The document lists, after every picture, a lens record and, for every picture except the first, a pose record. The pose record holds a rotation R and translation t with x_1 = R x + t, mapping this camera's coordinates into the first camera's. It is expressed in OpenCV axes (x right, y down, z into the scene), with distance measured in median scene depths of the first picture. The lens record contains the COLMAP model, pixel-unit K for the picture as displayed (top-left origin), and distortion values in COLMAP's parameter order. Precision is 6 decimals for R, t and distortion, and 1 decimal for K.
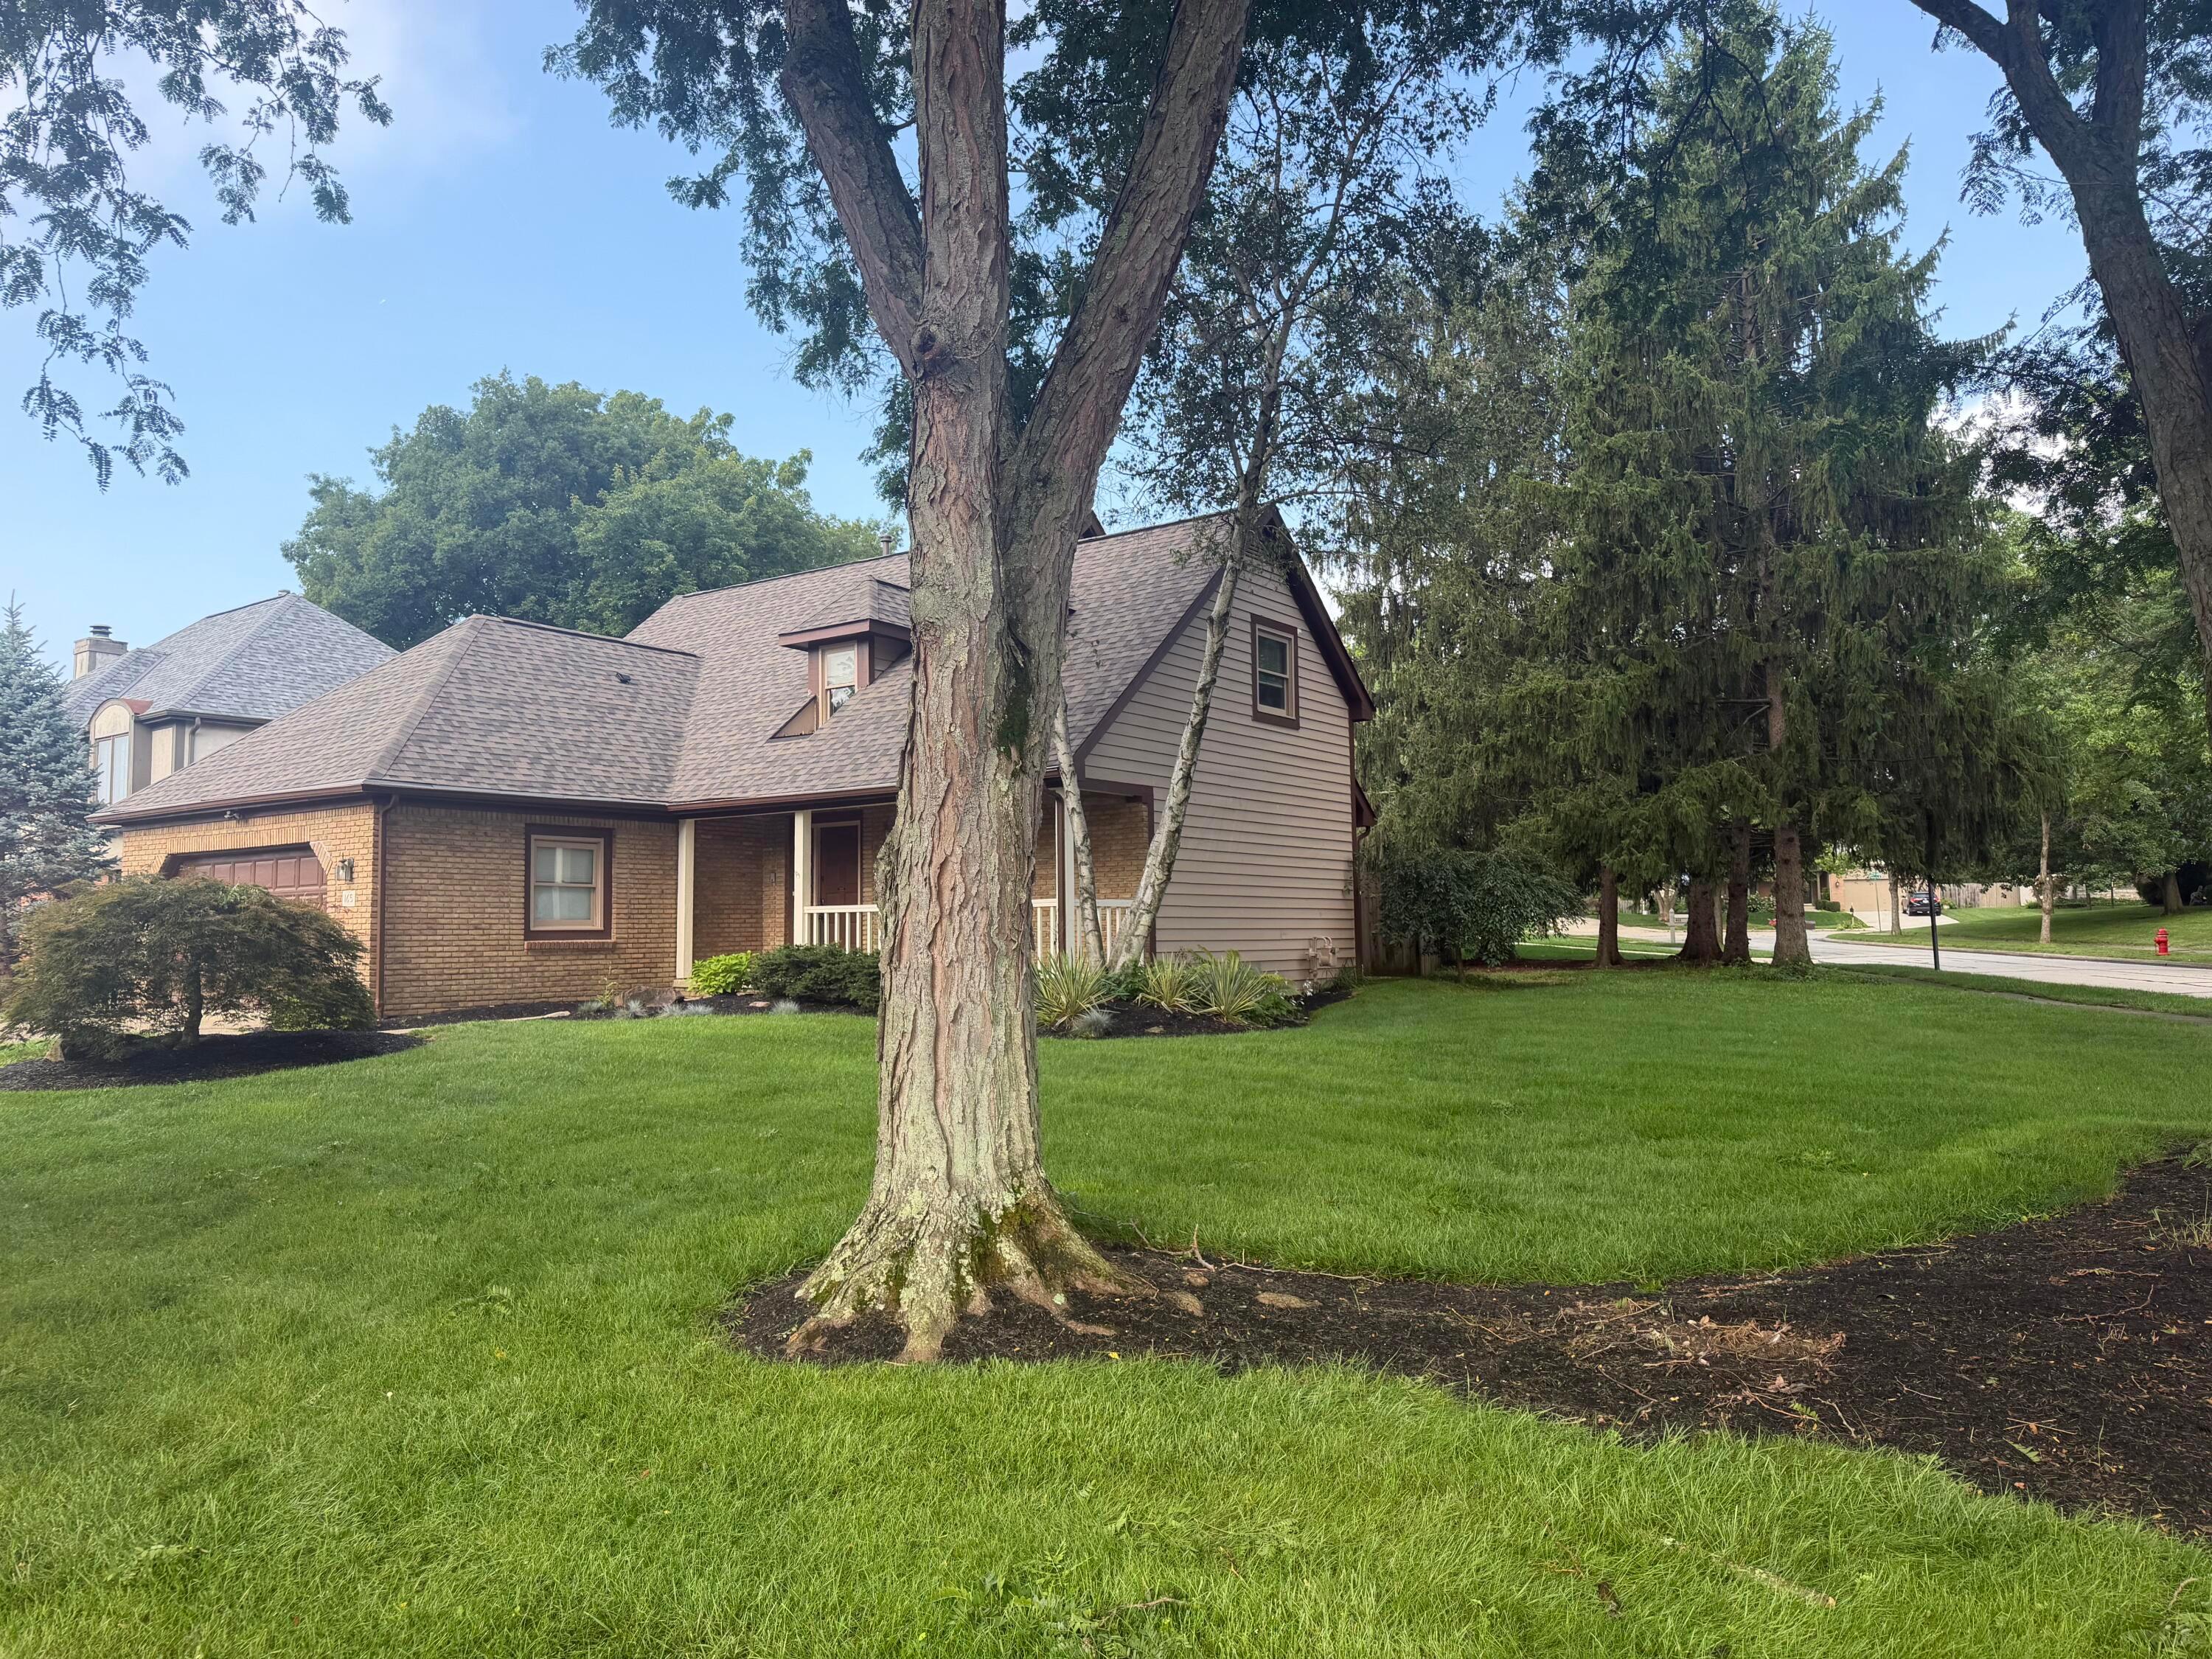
lens RADIAL K [[1539.0, 0, 1113.1], [0, 1539.0, 821.8], [0, 0, 1]] dist [0.008624, -0.028846]
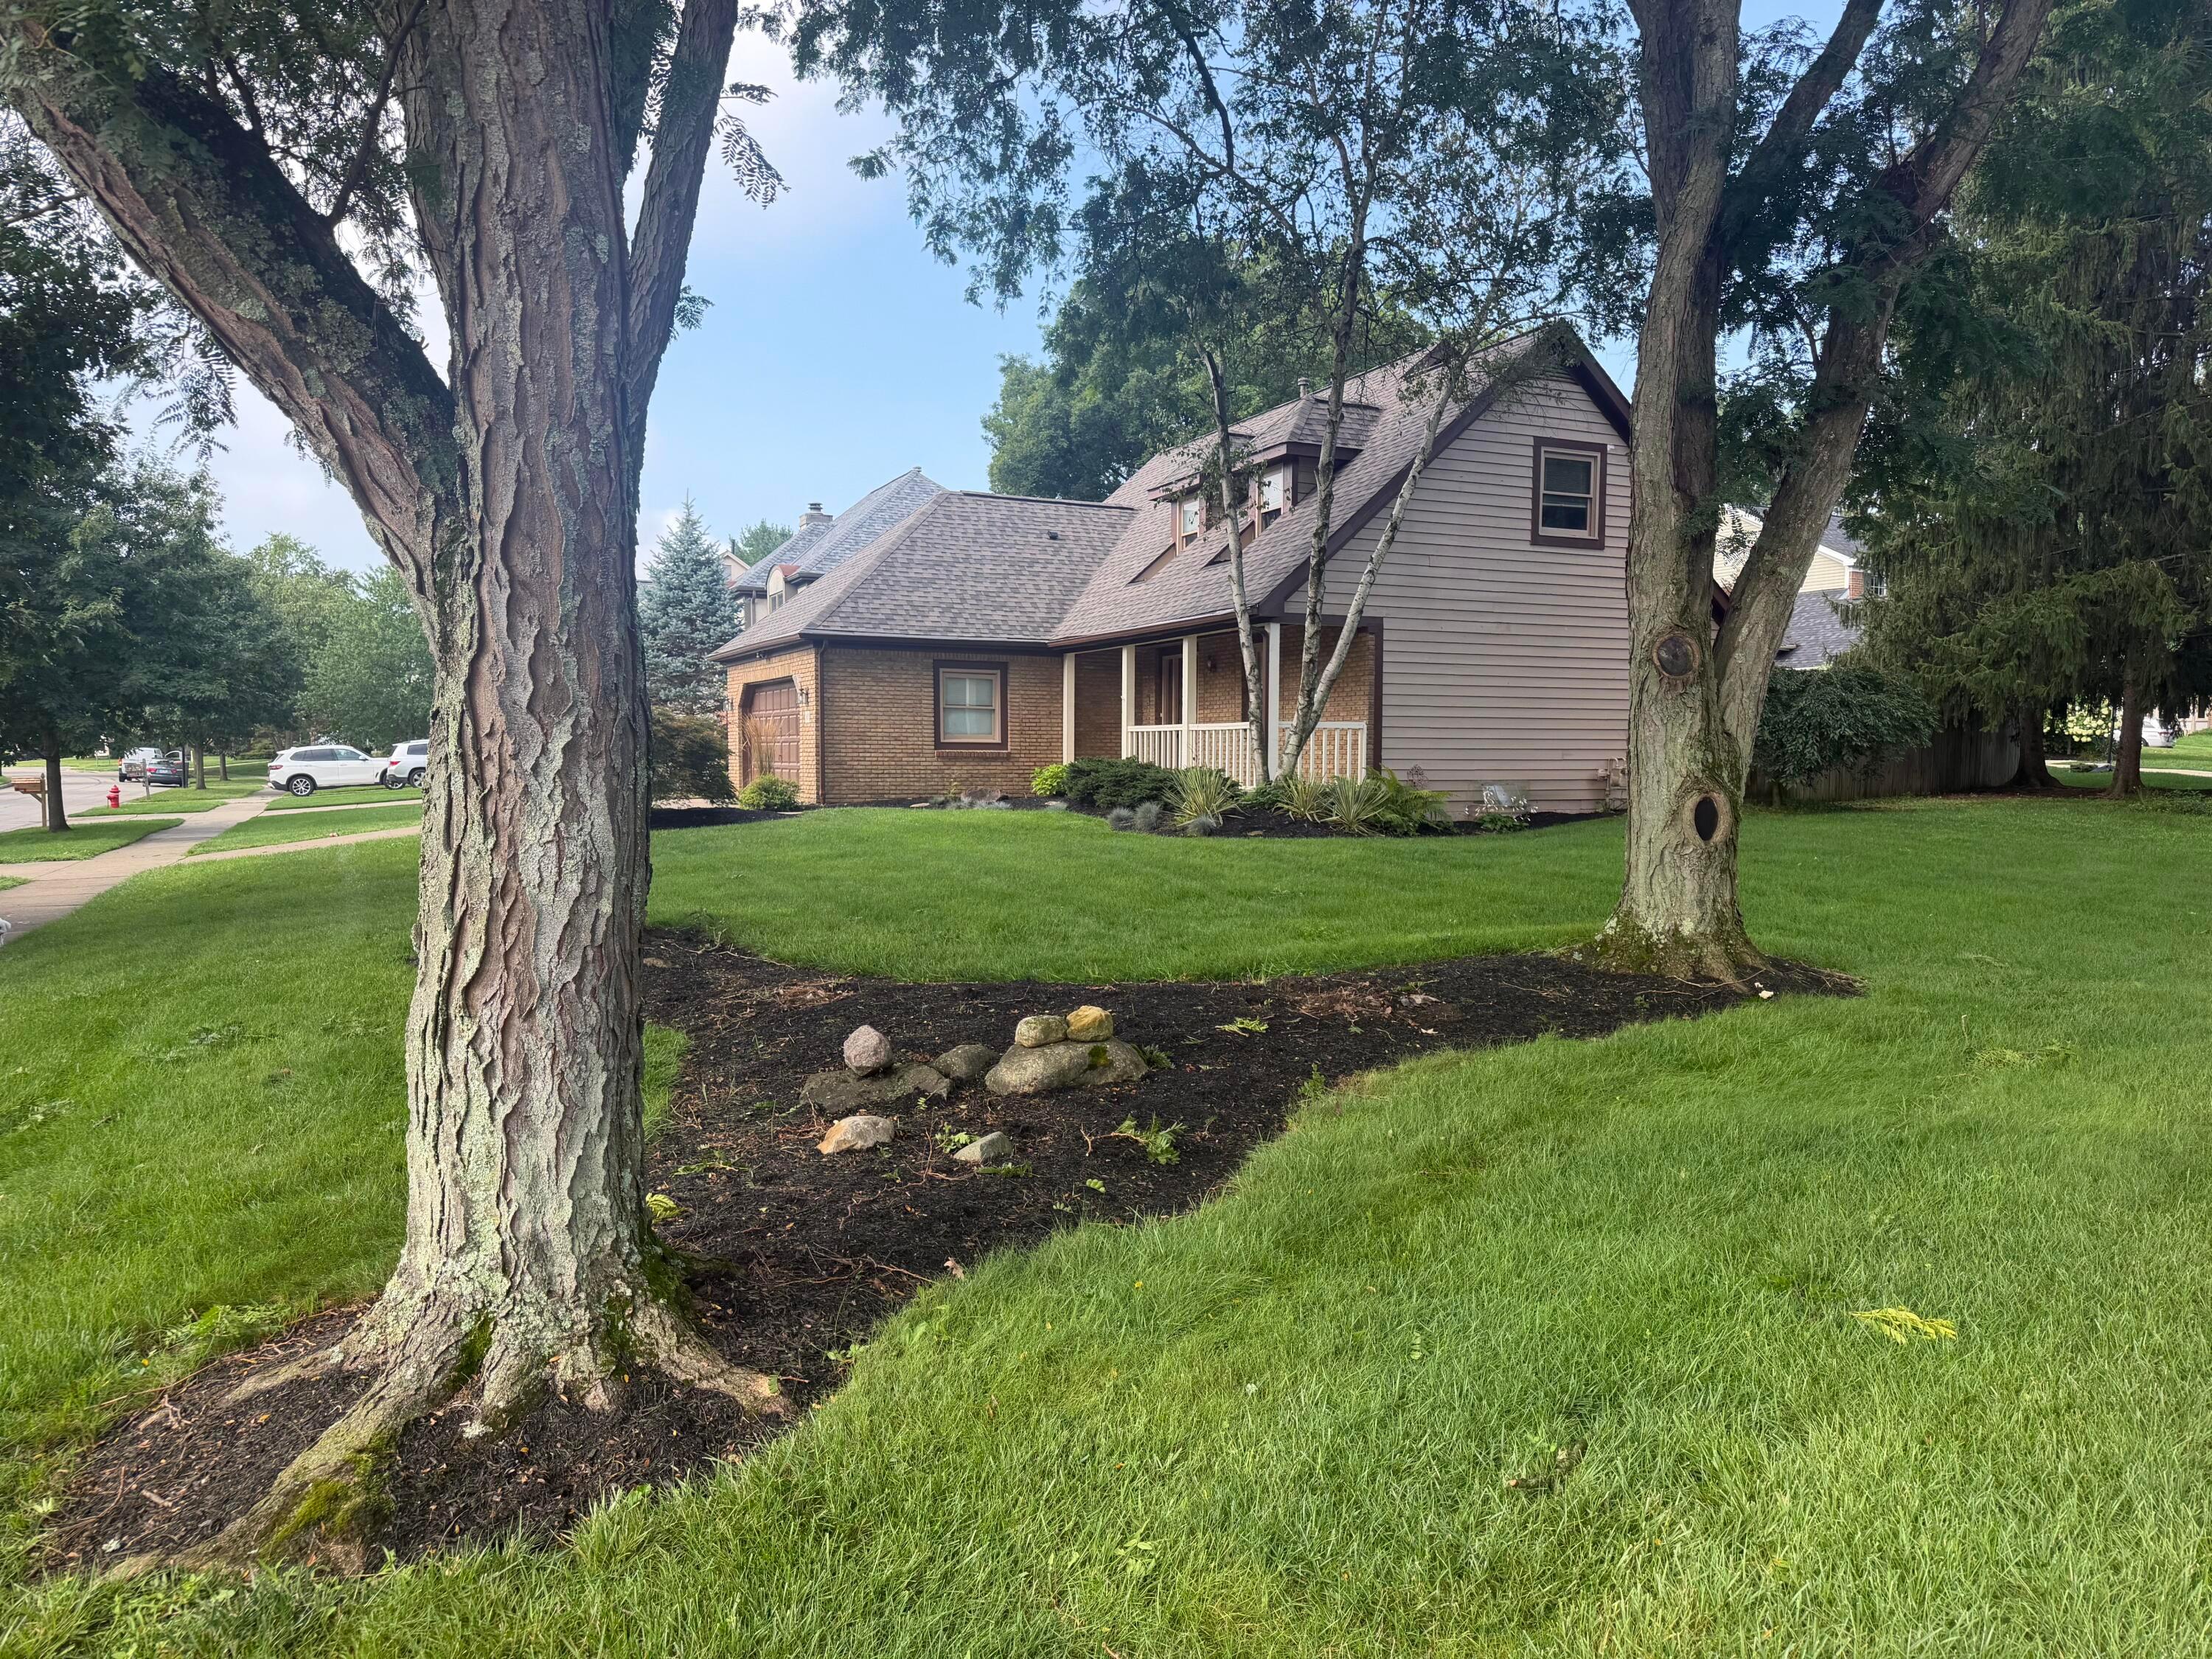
lens RADIAL K [[1539.0, 0, 1112.2], [0, 1539.0, 841.5], [0, 0, 1]] dist [0.008624, -0.028846]
pose [[0.870941, 0.040669, -0.489701, 0.353276], [0.024362, 0.991770, 0.125693, -0.005313], [0.490783, -0.121401, 0.862783, -0.045224]]
